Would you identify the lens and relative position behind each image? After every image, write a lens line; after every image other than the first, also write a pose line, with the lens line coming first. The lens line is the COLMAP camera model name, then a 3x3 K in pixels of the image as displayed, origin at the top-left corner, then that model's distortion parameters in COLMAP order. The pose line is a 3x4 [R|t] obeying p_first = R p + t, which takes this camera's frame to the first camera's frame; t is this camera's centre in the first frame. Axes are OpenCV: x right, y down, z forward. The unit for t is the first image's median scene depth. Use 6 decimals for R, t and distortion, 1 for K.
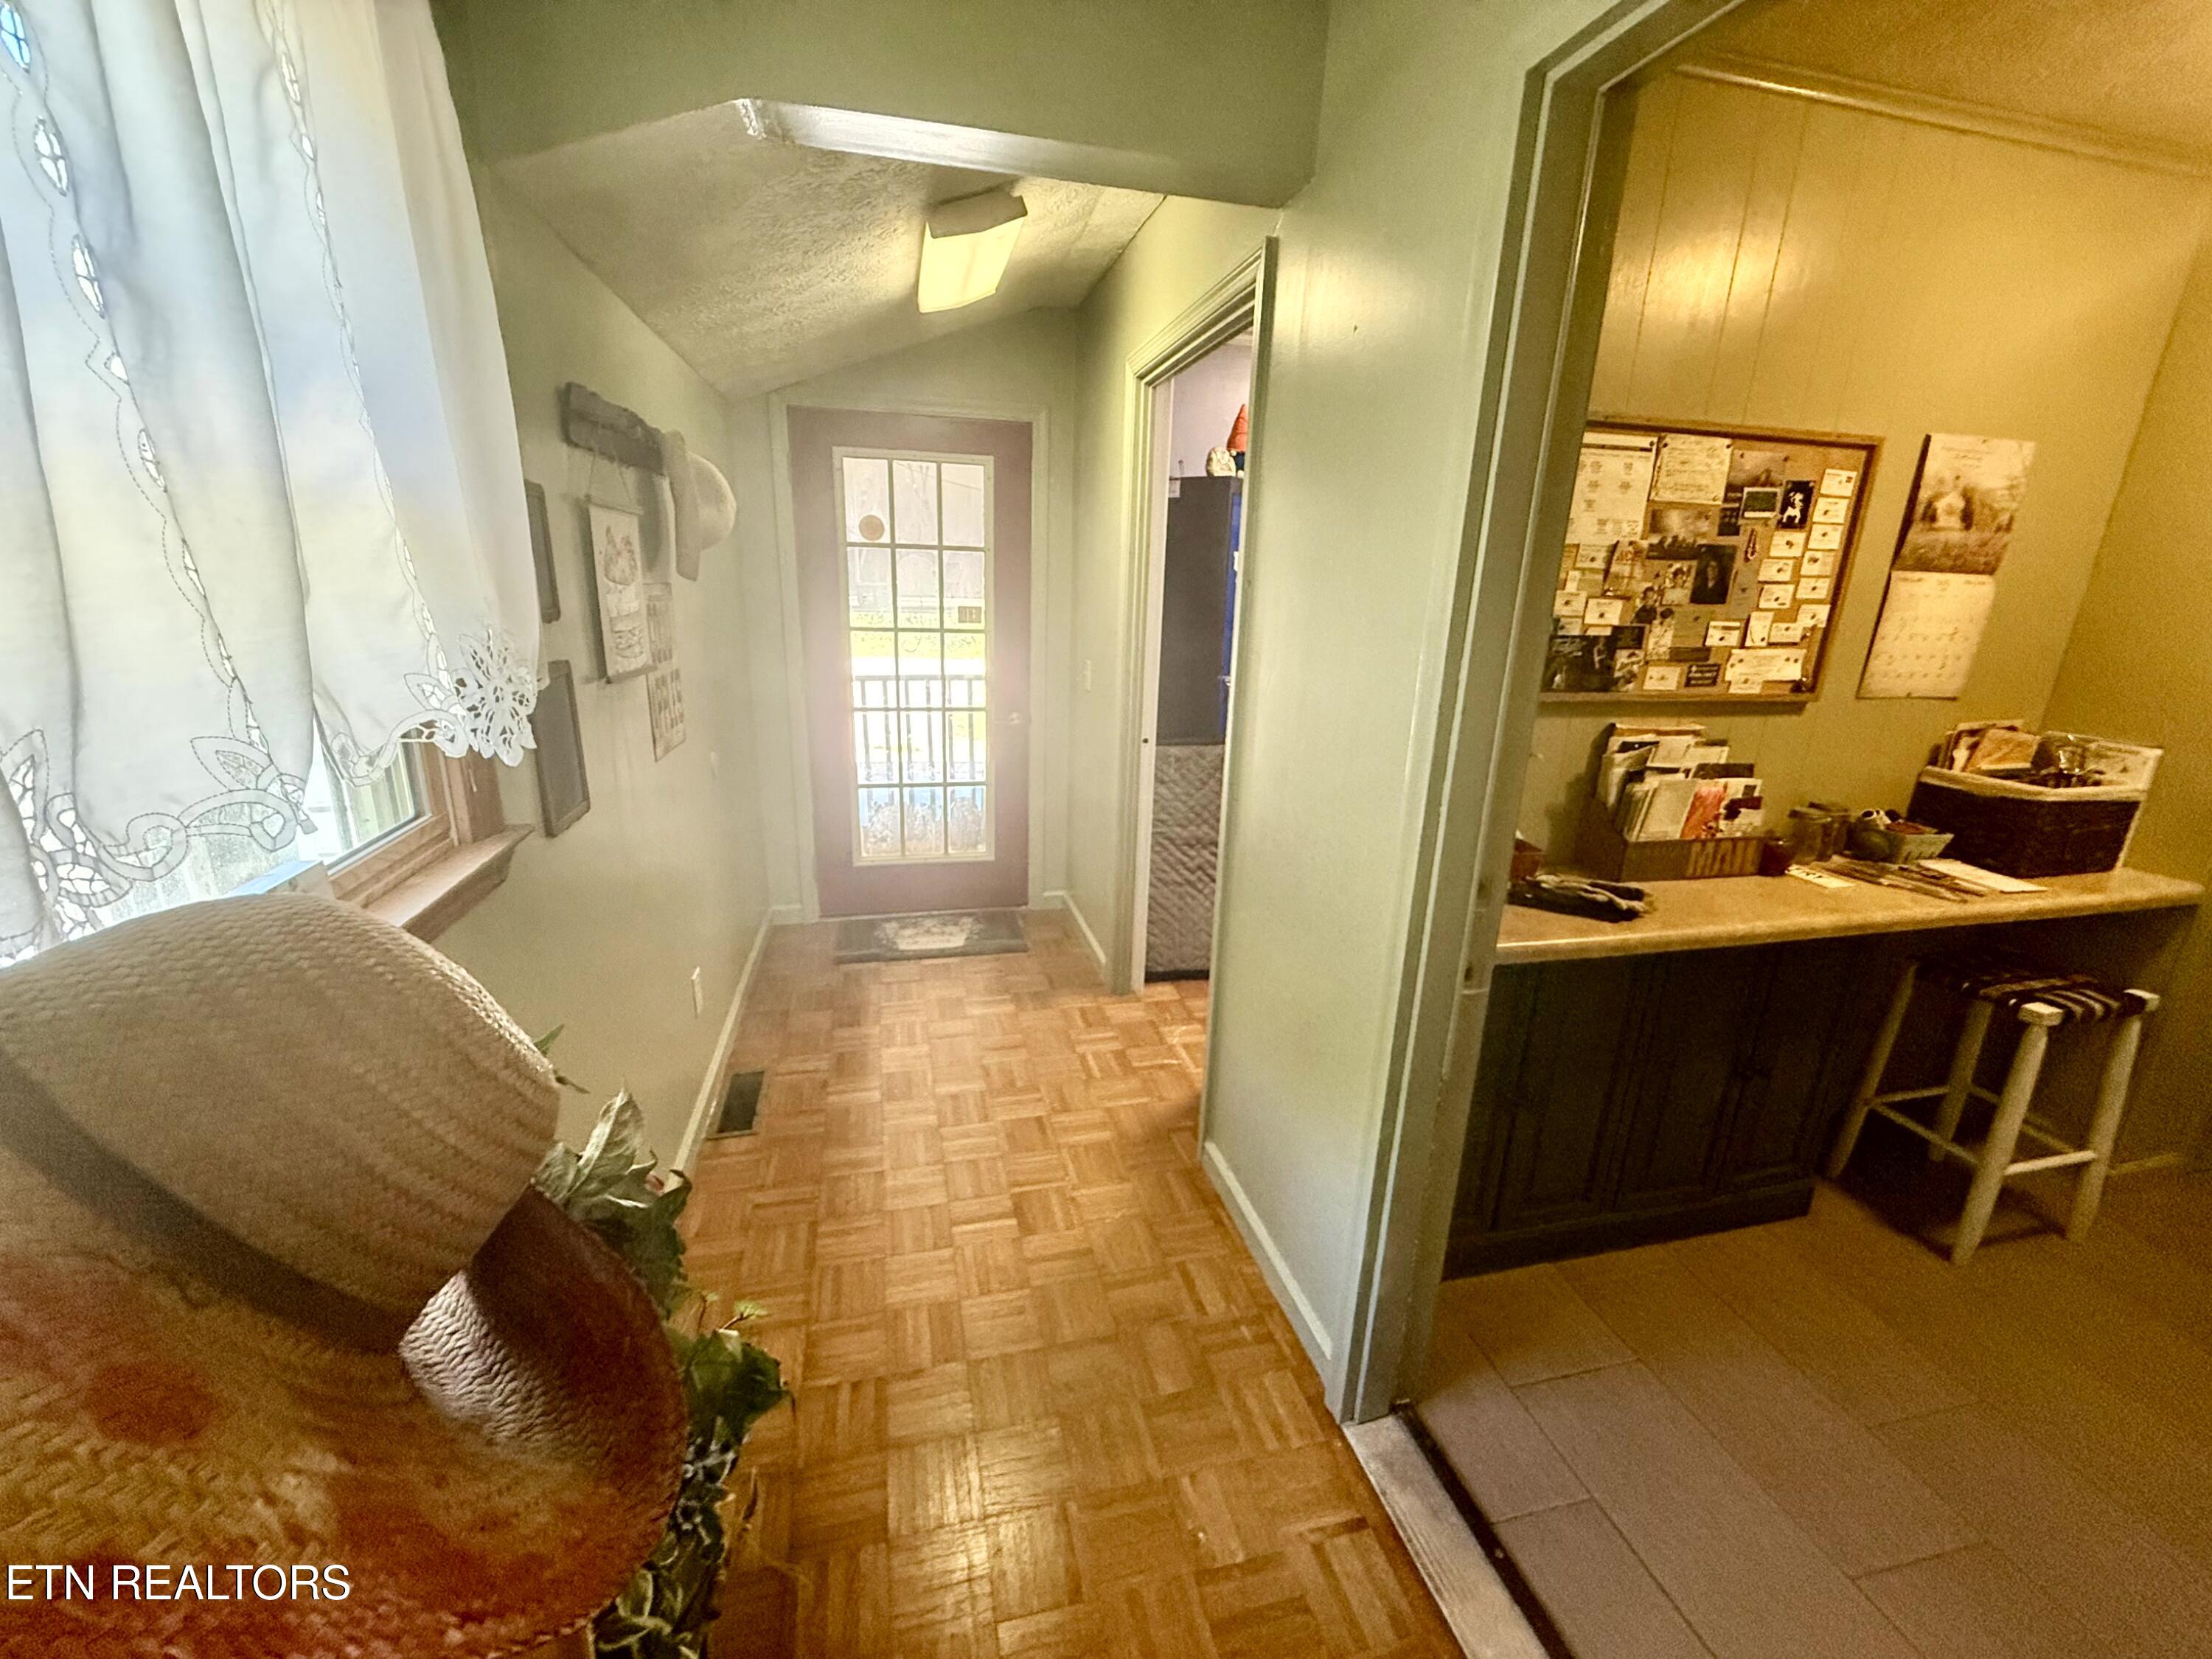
lens RADIAL K [[884.0, 0, 1100.3], [0, 884.0, 833.3], [0, 0, 1]] dist [-0.002451, 0.000640]
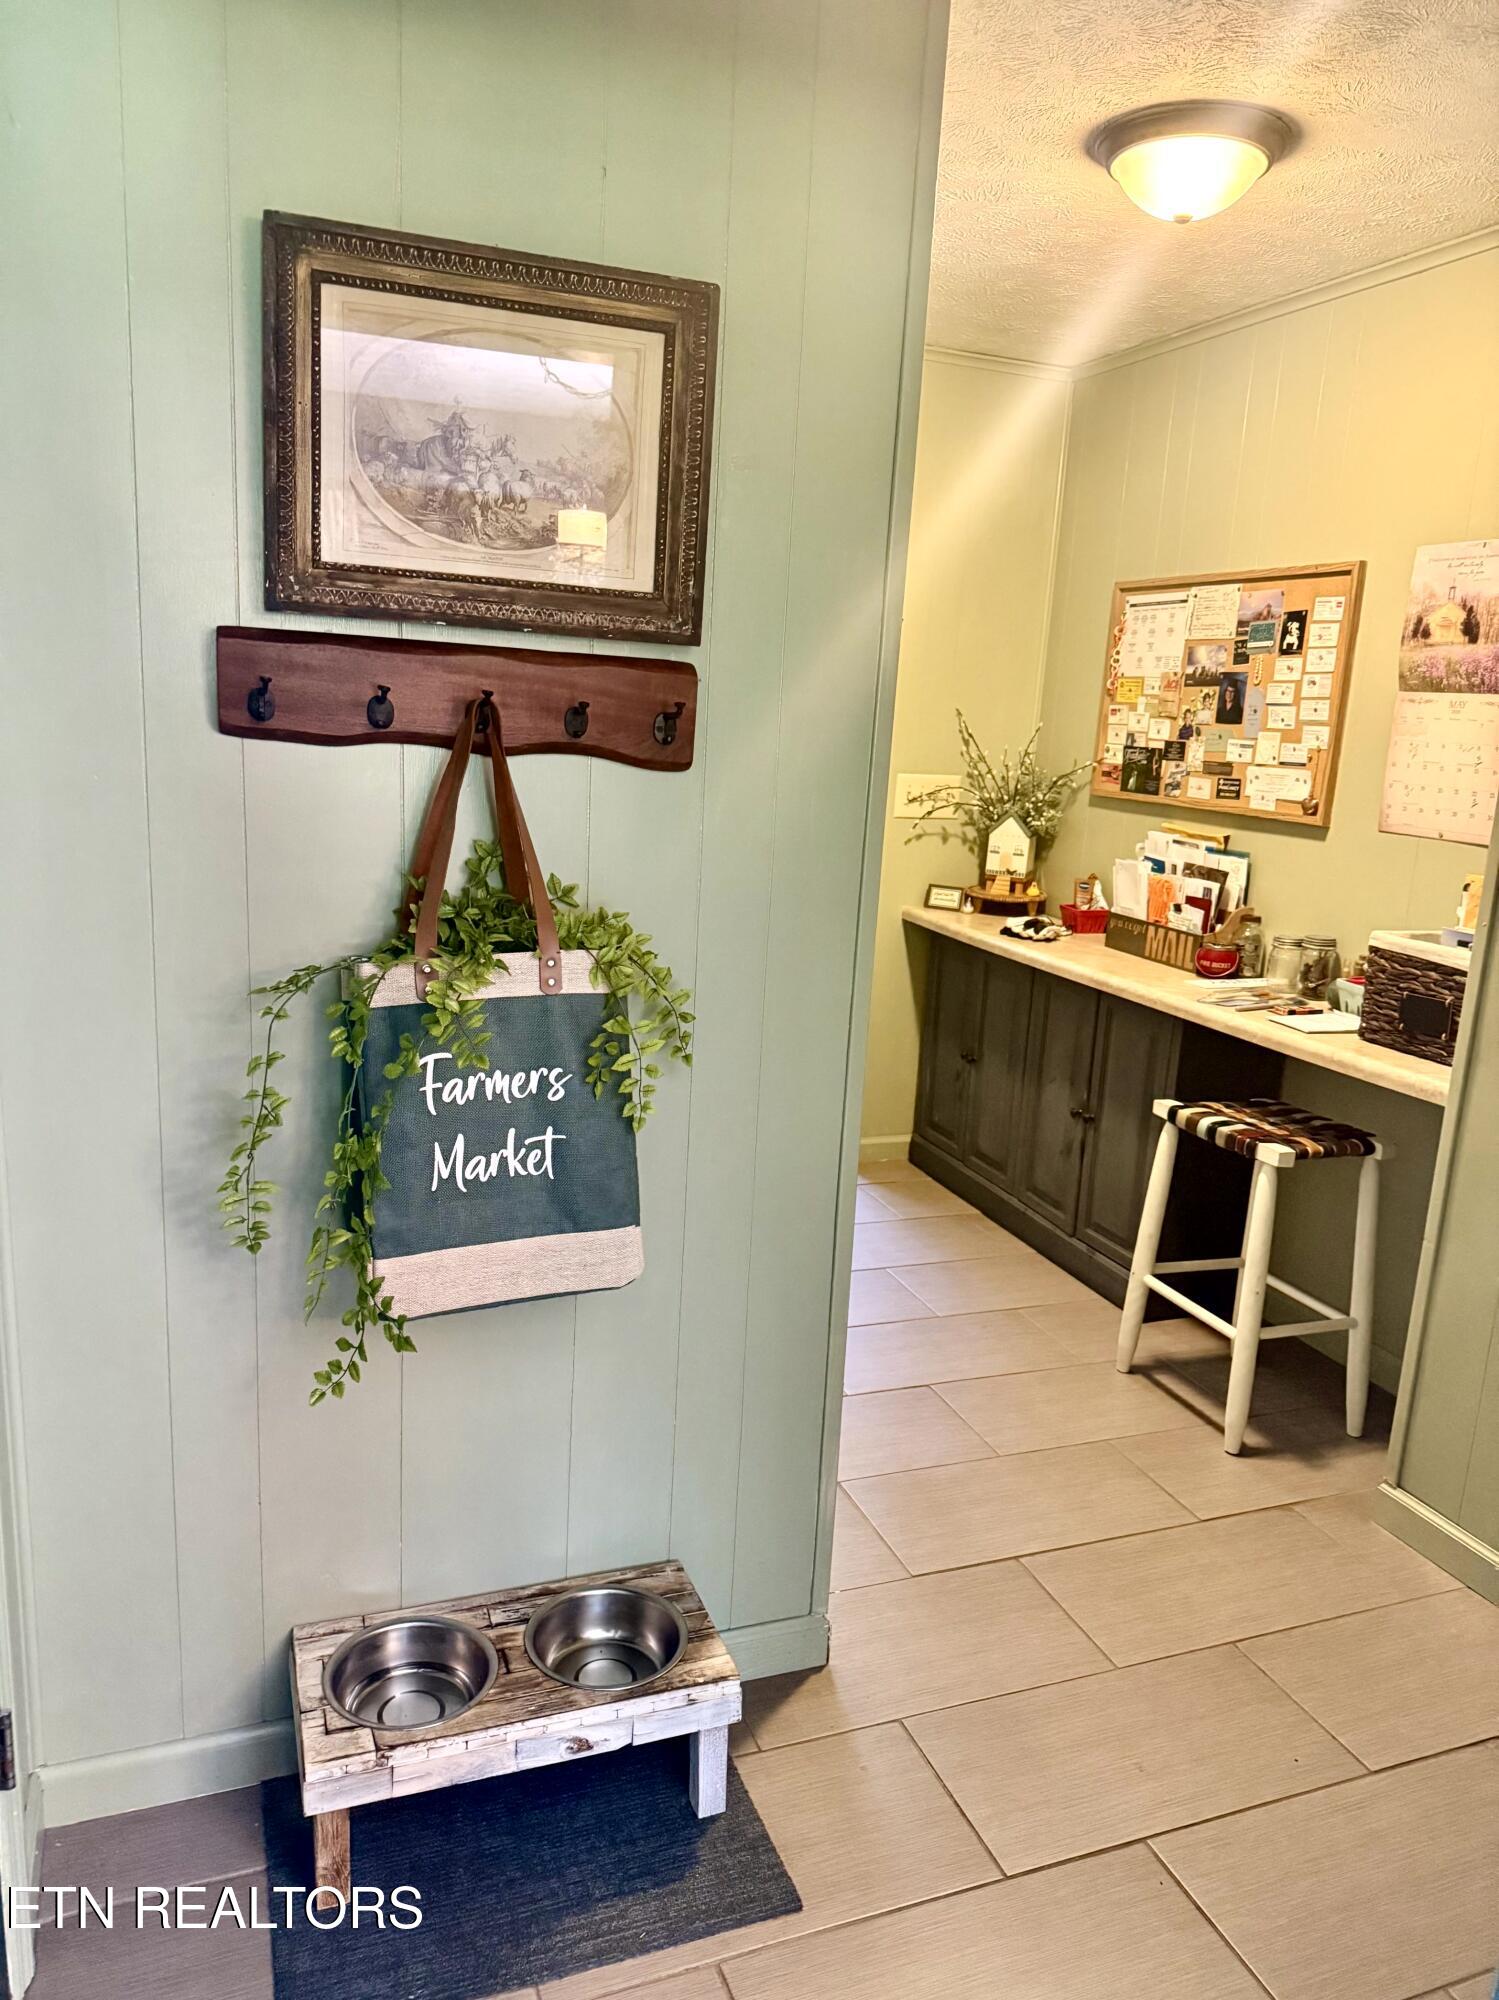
lens RADIAL K [[1413.2, 0, 746.7], [0, 1413.2, 1000.1], [0, 0, 1]] dist [-0.049863, -0.002237]
pose [[0.142198, 0.180376, -0.973265, 2.385935], [-0.322324, 0.938103, 0.126767, 0.038573], [0.935888, 0.295681, 0.191536, 0.196991]]
